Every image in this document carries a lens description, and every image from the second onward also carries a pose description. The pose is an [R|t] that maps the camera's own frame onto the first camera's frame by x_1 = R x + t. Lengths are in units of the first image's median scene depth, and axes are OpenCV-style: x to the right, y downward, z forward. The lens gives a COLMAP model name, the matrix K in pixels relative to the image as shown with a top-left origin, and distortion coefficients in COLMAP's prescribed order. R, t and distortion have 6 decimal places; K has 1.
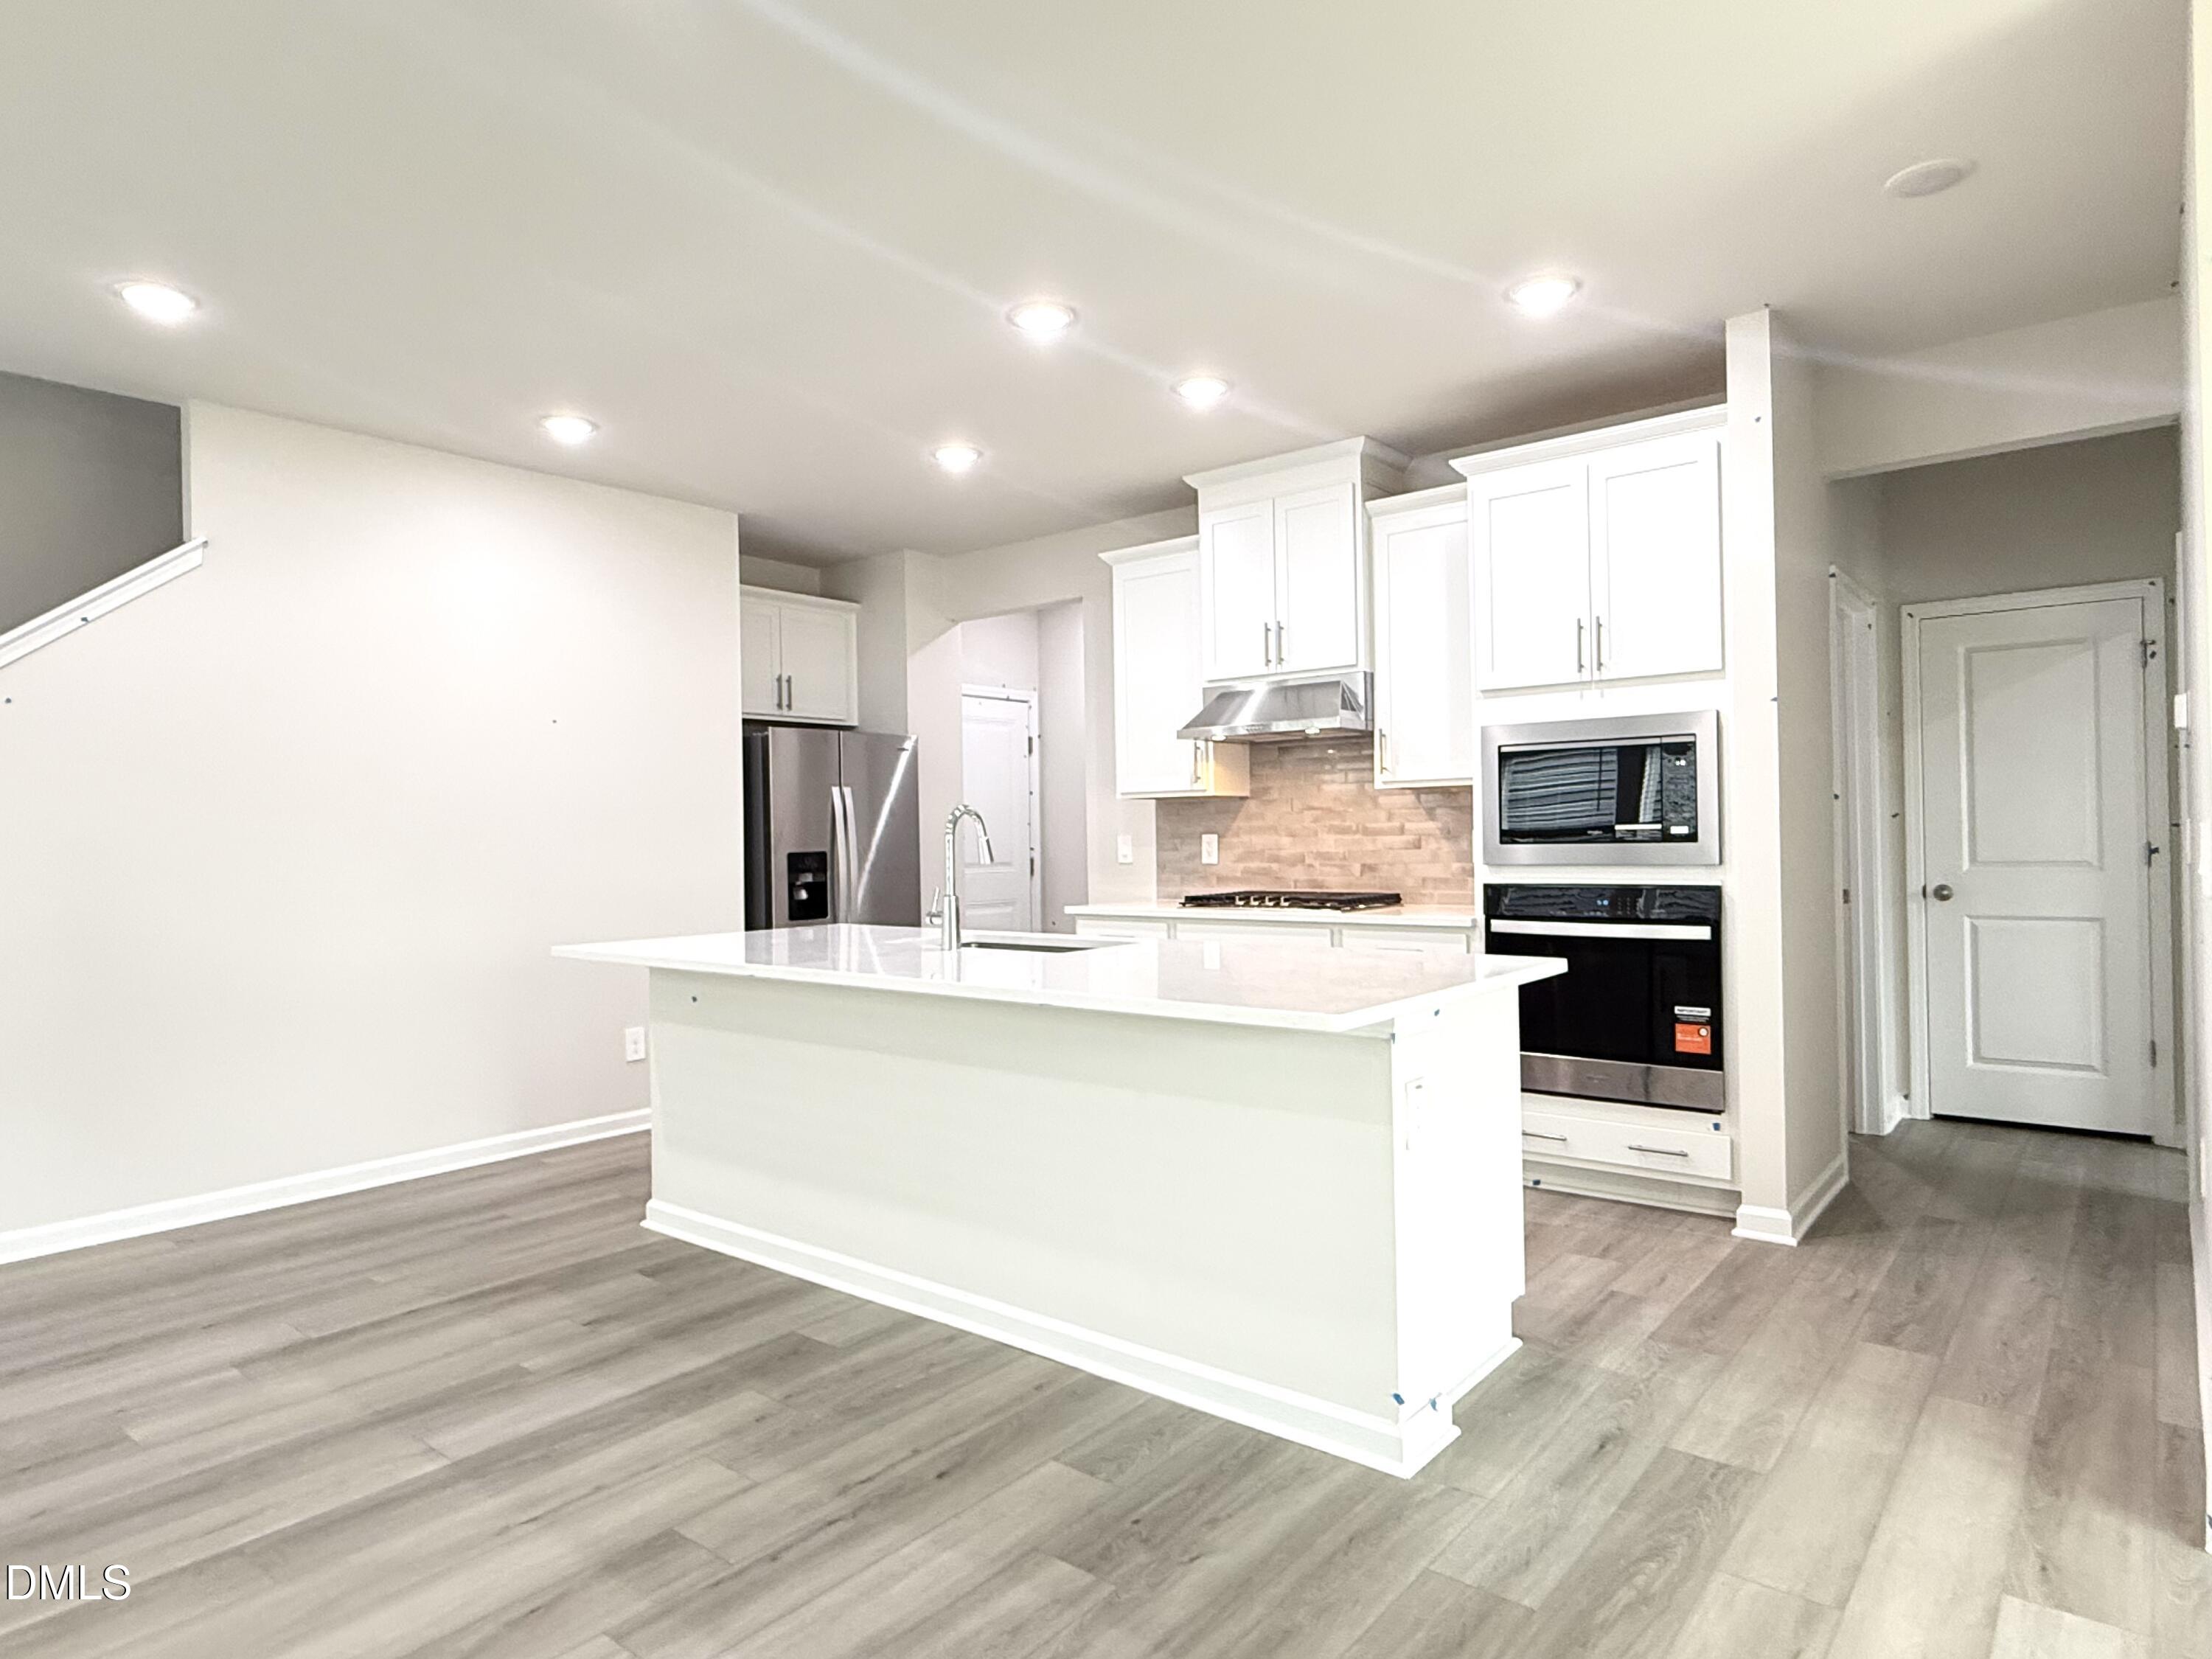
lens RADIAL K [[1302.3, 0, 1105.4], [0, 1302.3, 824.4], [0, 0, 1]] dist [0.008891, 0.005506]
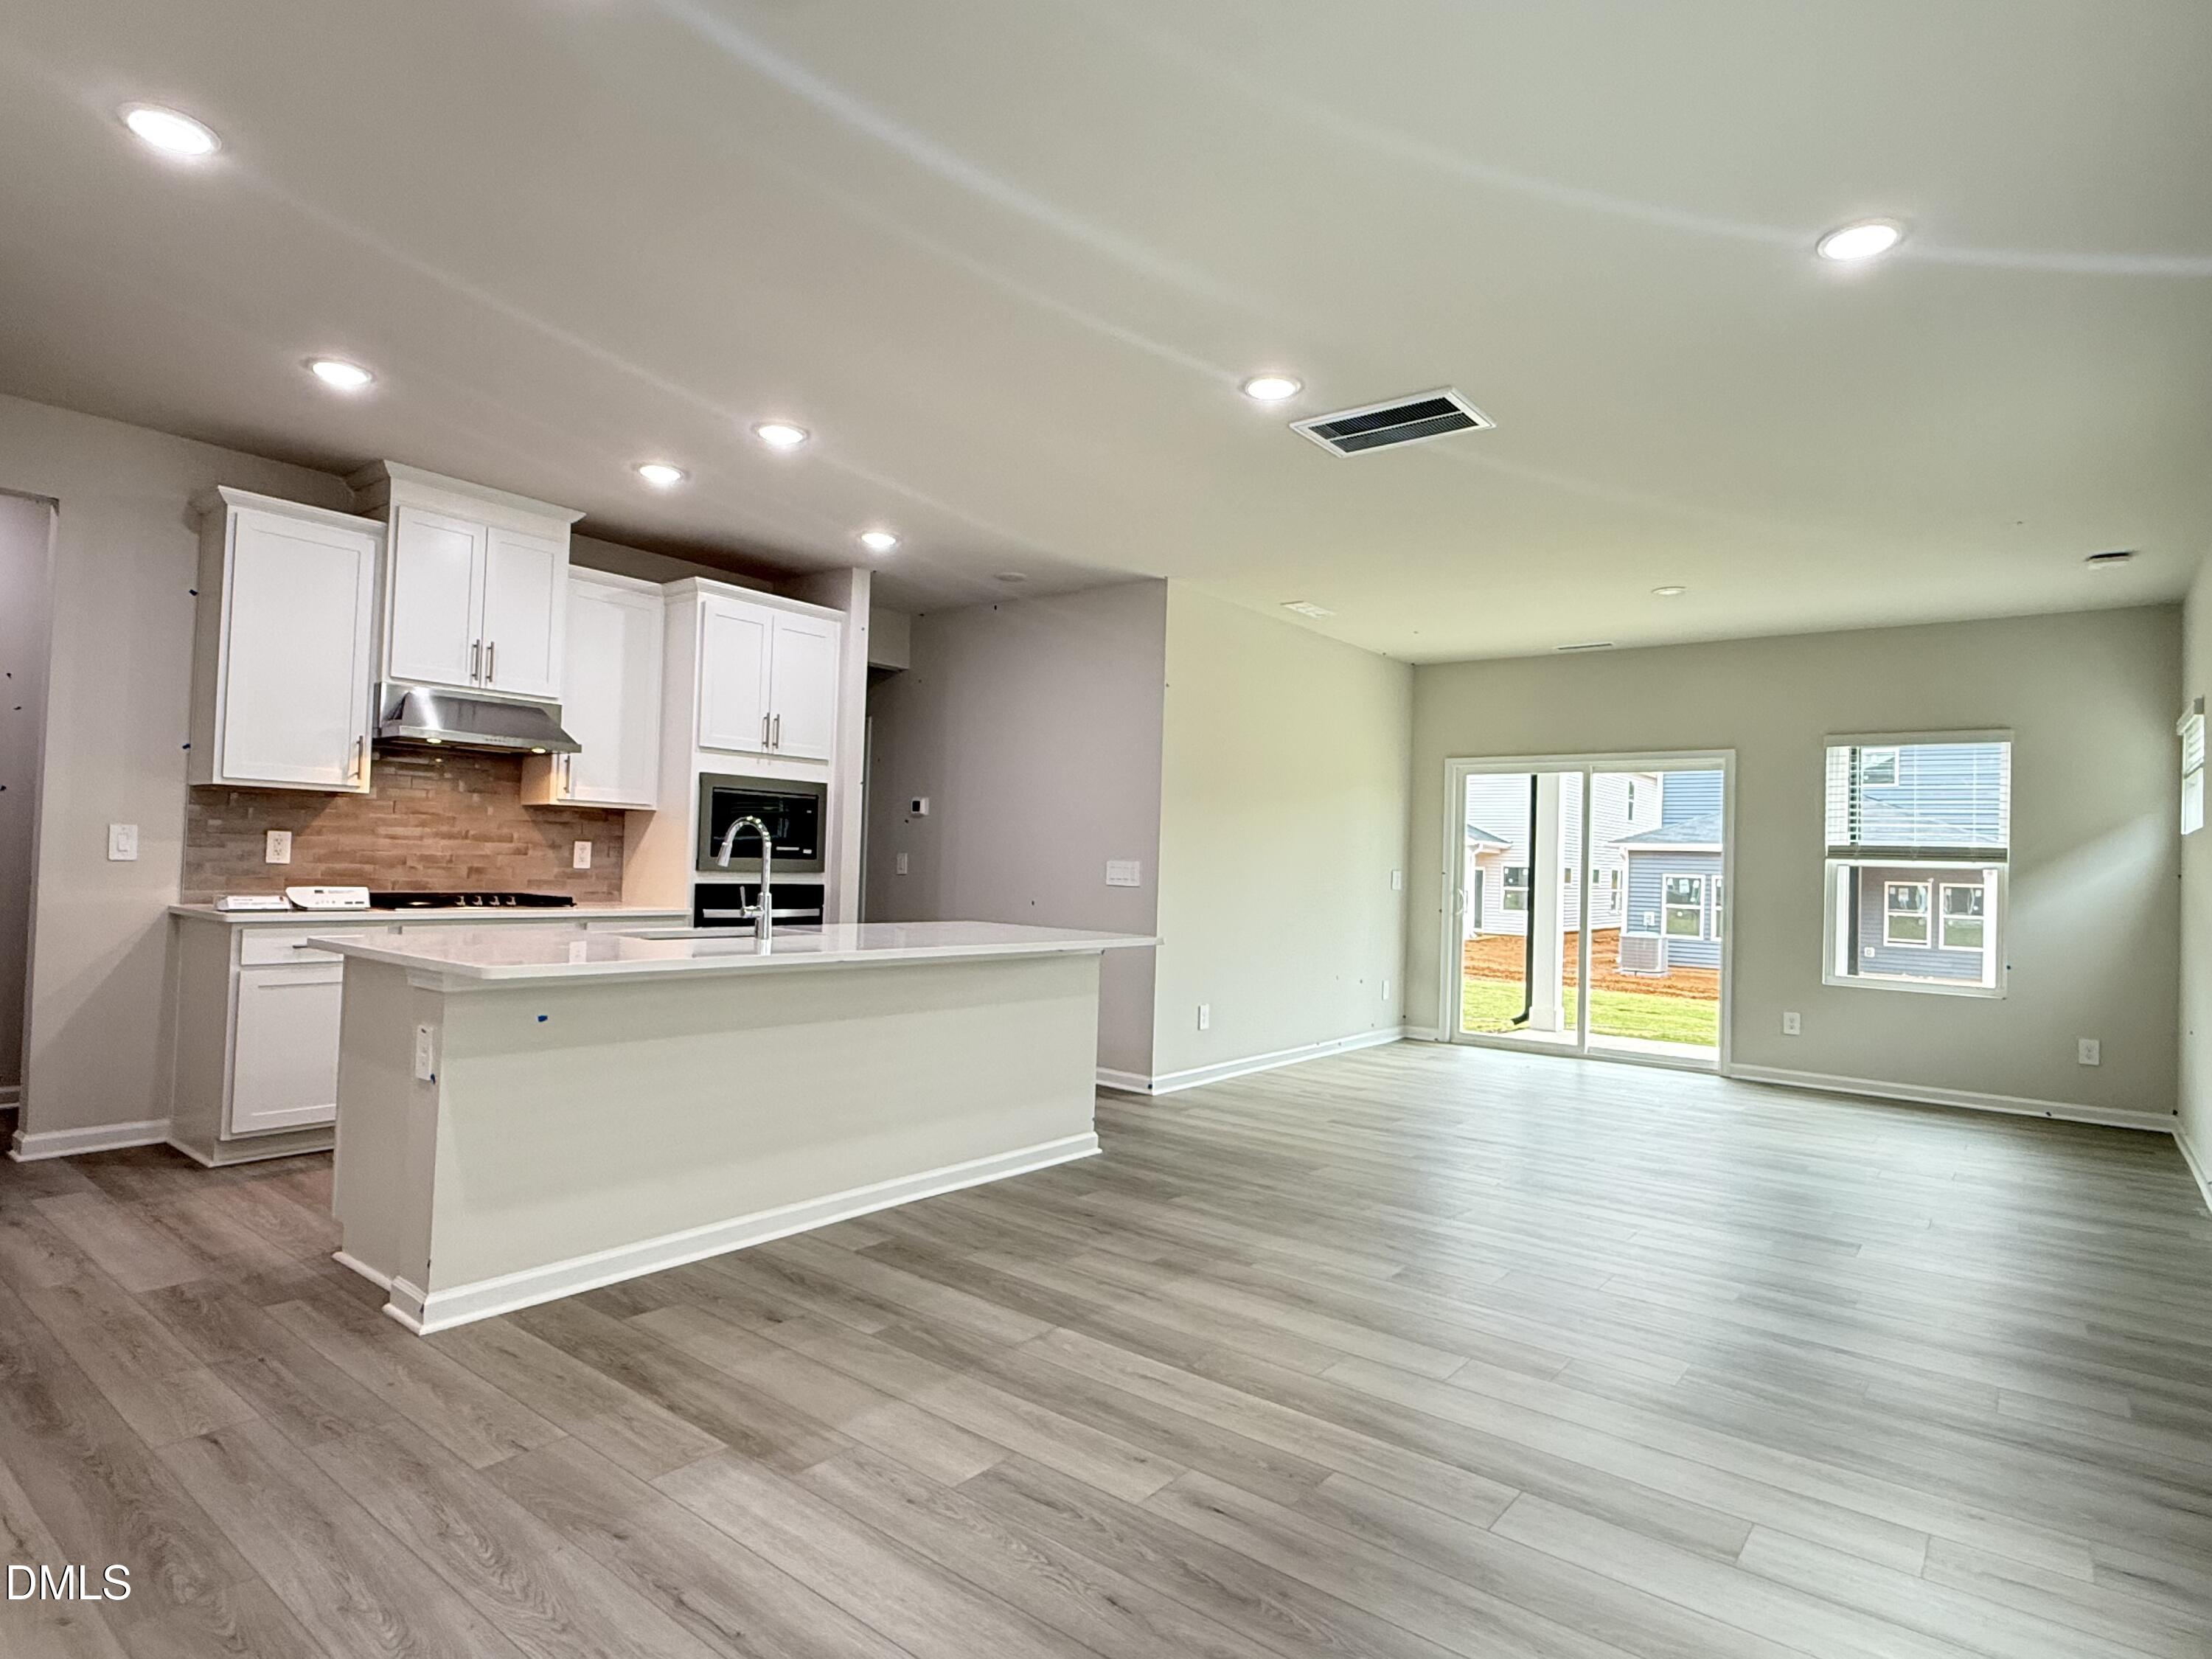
lens RADIAL K [[1190.4, 0, 1104.5], [0, 1190.4, 832.9], [0, 0, 1]] dist [0.013695, 0.000597]
pose [[-0.020847, 0.041310, 0.998929, -1.265147], [-0.042537, 0.998205, -0.042168, 0.032636], [-0.998877, -0.043370, -0.019052, 0.740638]]
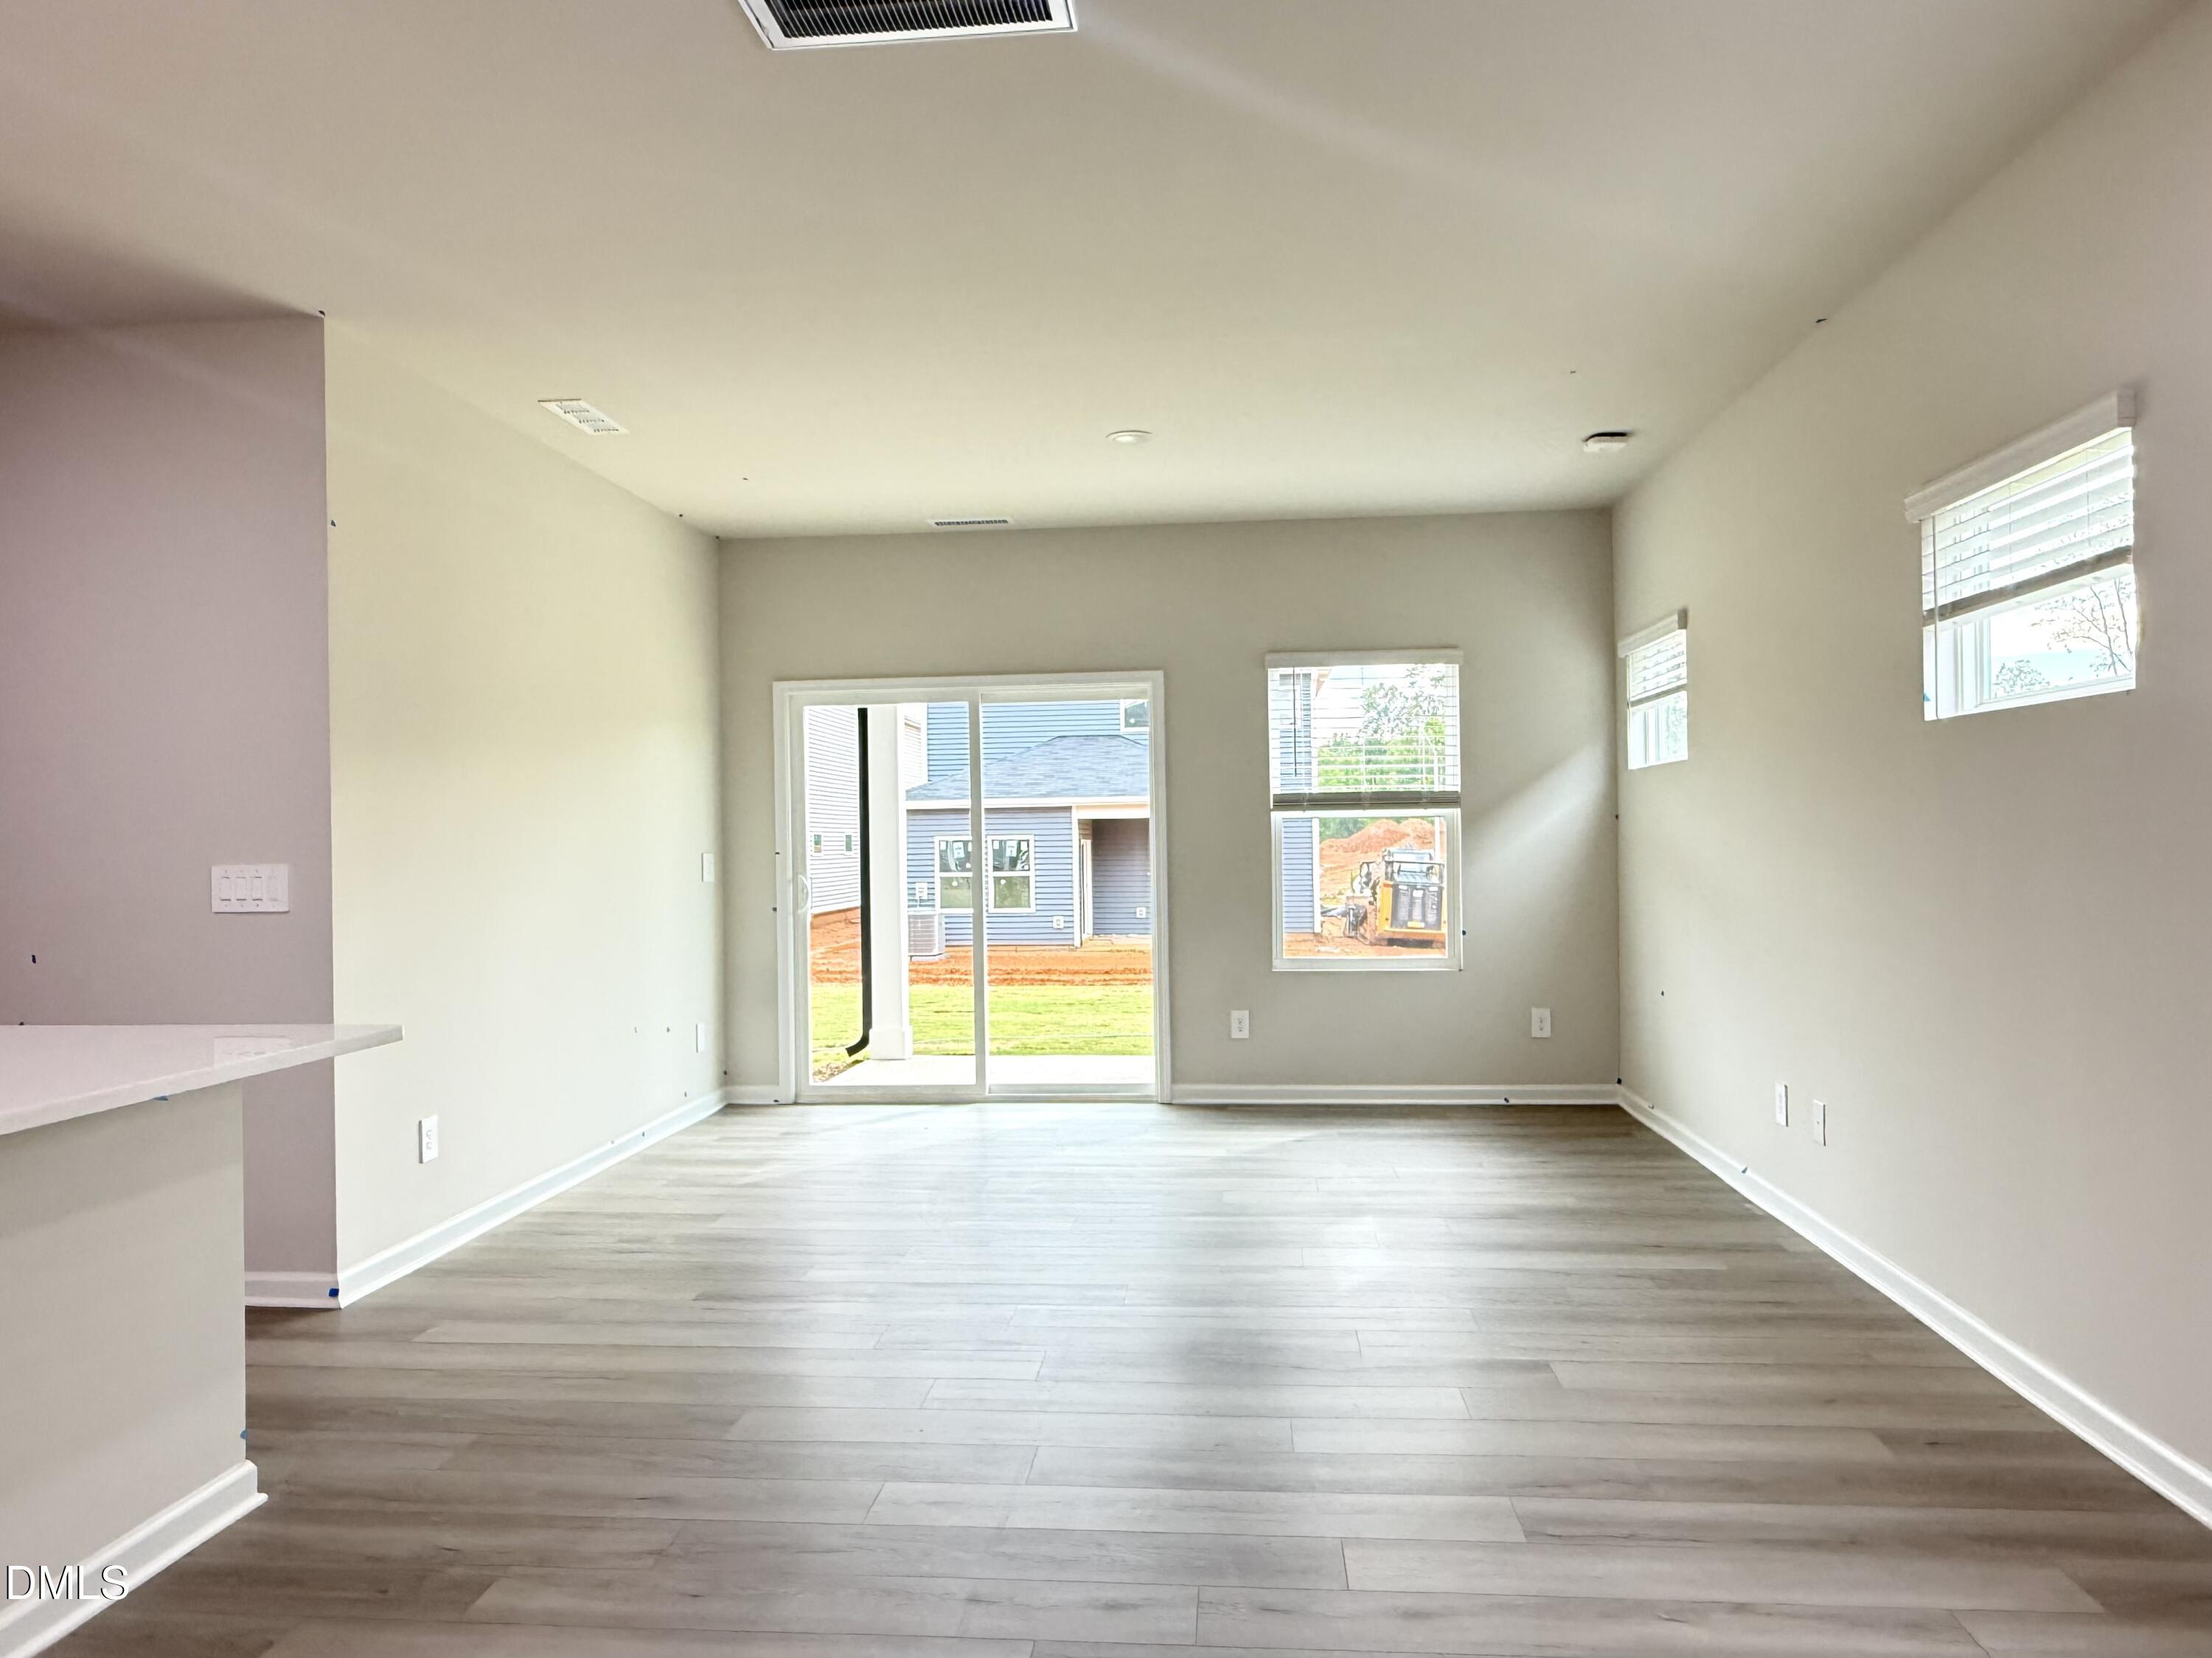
lens RADIAL K [[1490.8, 0, 1089.4], [0, 1490.8, 833.1], [0, 0, 1]] dist [0.002098, 0.007961]
pose [[-0.560848, 0.028993, 0.827411, -0.782269], [0.016580, 0.999580, -0.023787, 0.012151], [-0.827752, 0.000378, -0.561093, 0.787844]]
